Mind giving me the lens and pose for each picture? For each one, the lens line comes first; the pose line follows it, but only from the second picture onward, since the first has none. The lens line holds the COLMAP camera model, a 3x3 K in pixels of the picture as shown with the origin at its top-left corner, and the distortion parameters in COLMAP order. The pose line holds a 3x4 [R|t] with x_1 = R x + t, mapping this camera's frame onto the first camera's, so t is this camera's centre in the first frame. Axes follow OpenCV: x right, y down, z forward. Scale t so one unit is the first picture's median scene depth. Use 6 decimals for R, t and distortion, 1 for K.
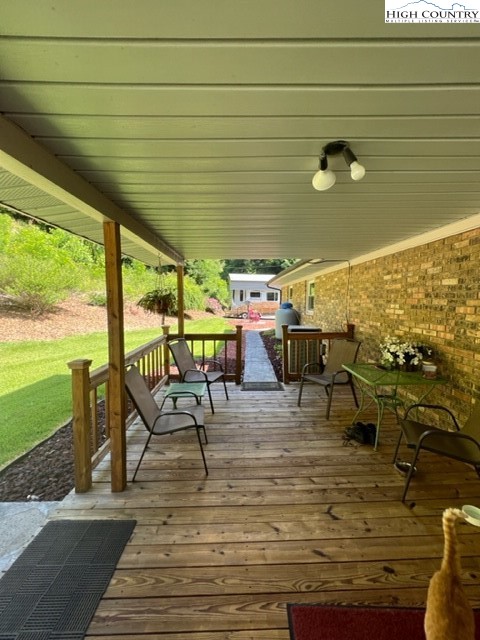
lens RADIAL K [[258.9, 0, 240.8], [0, 258.9, 319.3], [0, 0, 1]] dist [-0.001623, 0.000515]
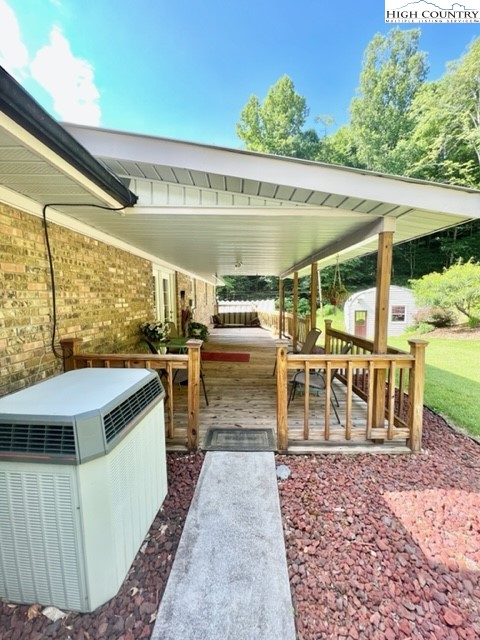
lens RADIAL K [[258.9, 0, 234.9], [0, 258.9, 323.5], [0, 0, 1]] dist [-0.001623, 0.000515]
pose [[-0.999198, 0.006325, 0.039541, 0.086017], [0.013126, 0.984623, 0.174197, -0.126111], [-0.037831, 0.174577, -0.983917, 1.895594]]
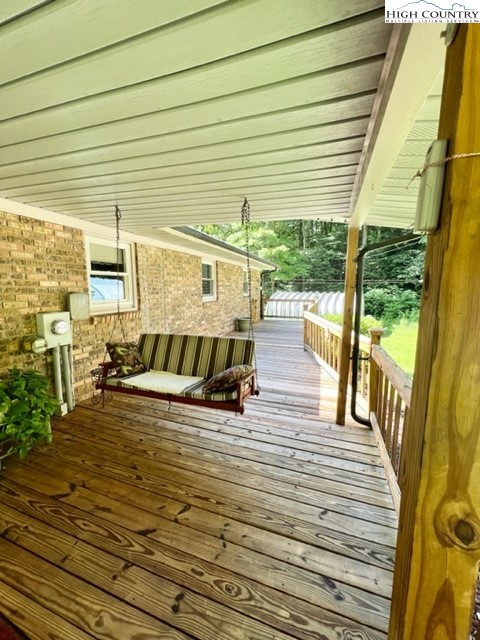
lens RADIAL K [[258.9, 0, 242.9], [0, 258.9, 322.2], [0, 0, 1]] dist [-0.001623, 0.000515]
pose [[-0.942715, -0.048360, 0.330076, -0.213630], [0.021199, 0.978753, 0.203944, -0.006793], [-0.332926, 0.199258, -0.921660, 0.247141]]
